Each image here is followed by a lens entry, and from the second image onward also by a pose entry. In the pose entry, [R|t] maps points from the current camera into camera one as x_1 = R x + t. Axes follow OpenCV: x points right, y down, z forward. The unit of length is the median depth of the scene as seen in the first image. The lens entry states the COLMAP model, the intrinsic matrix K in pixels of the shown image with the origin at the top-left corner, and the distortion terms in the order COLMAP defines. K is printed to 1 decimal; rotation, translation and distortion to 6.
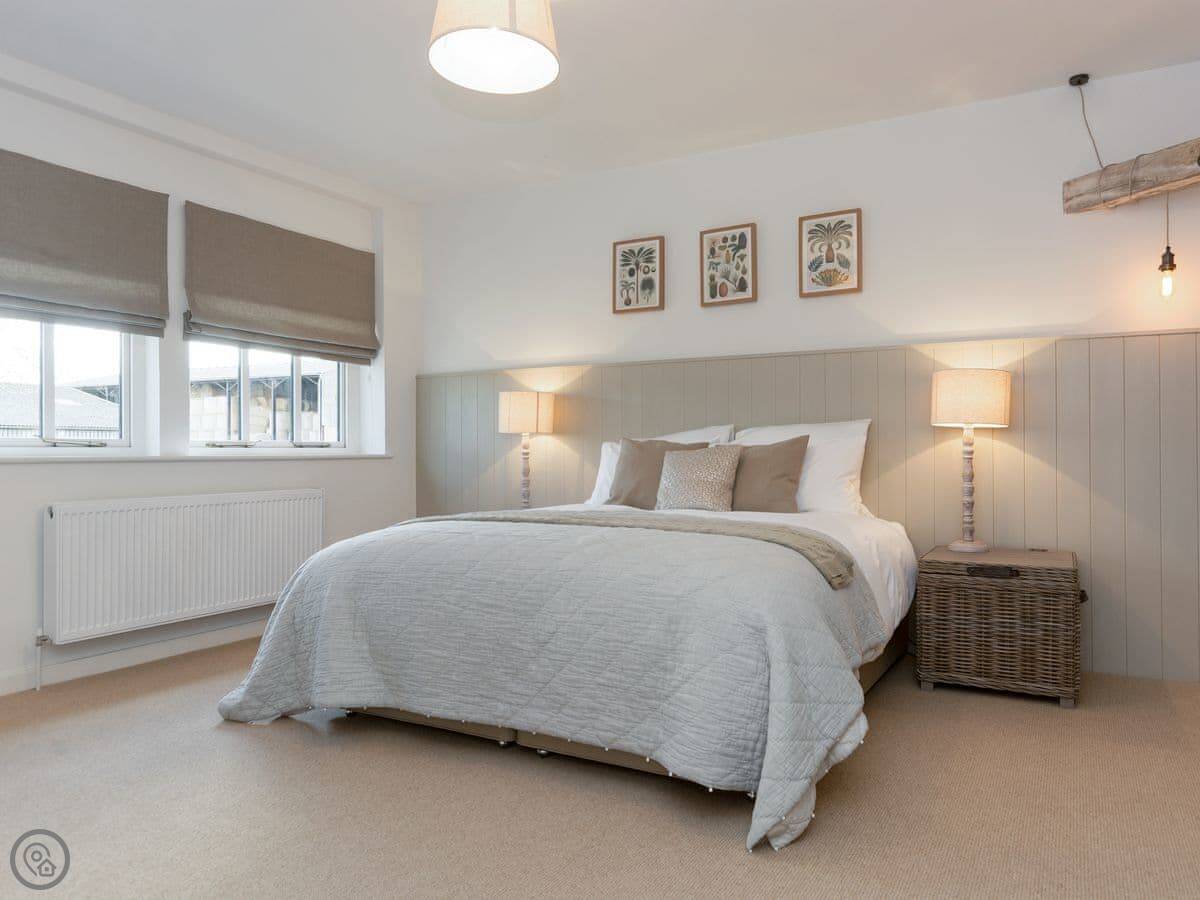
lens RADIAL K [[779.5, 0, 596.5], [0, 779.5, 455.5], [0, 0, 1]] dist [-0.001429, 0.000016]
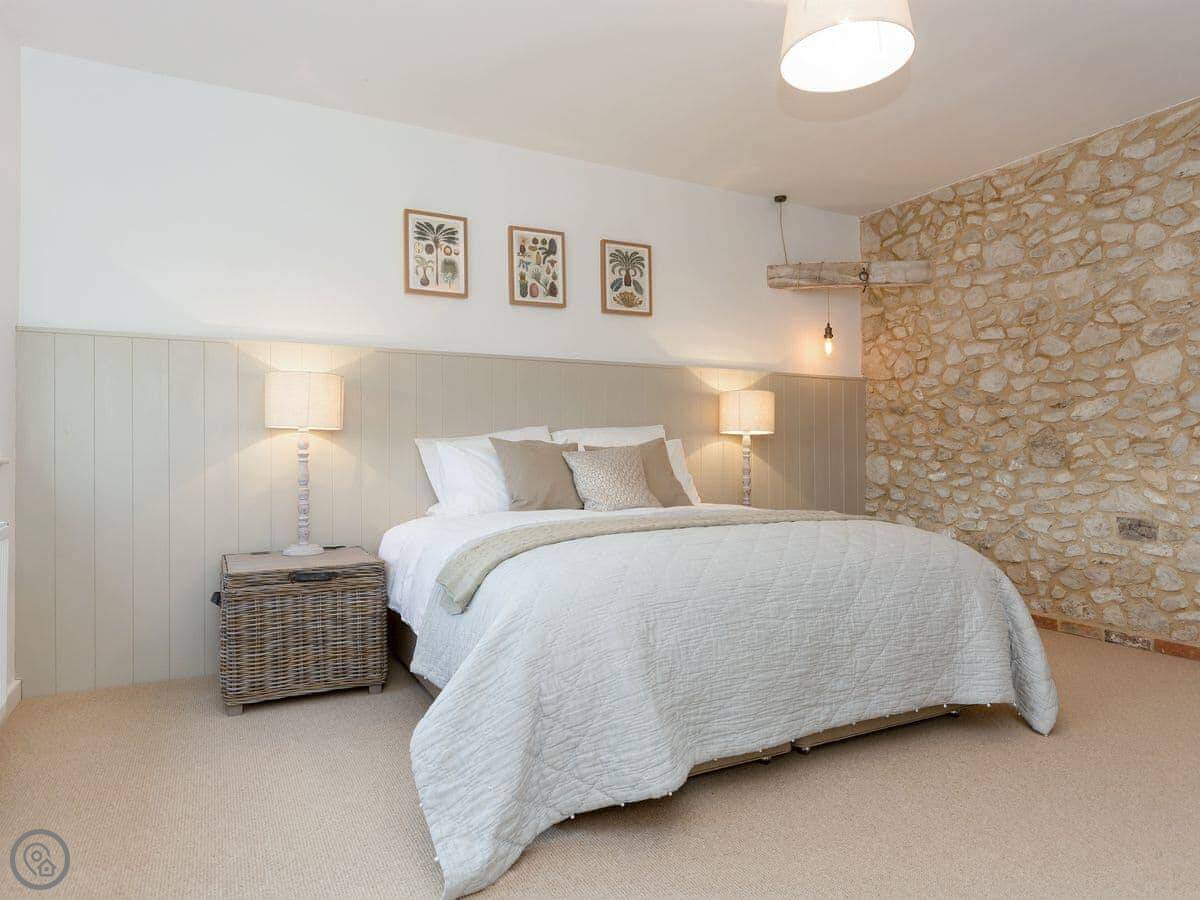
lens RADIAL K [[778.7, 0, 602.0], [0, 778.7, 441.4], [0, 0, 1]] dist [-0.001149, 0.001248]
pose [[0.550424, 0.013552, 0.834775, -0.623201], [0.005167, 0.999794, -0.019638, -0.000071], [-0.834869, 0.015122, 0.550240, 0.387136]]
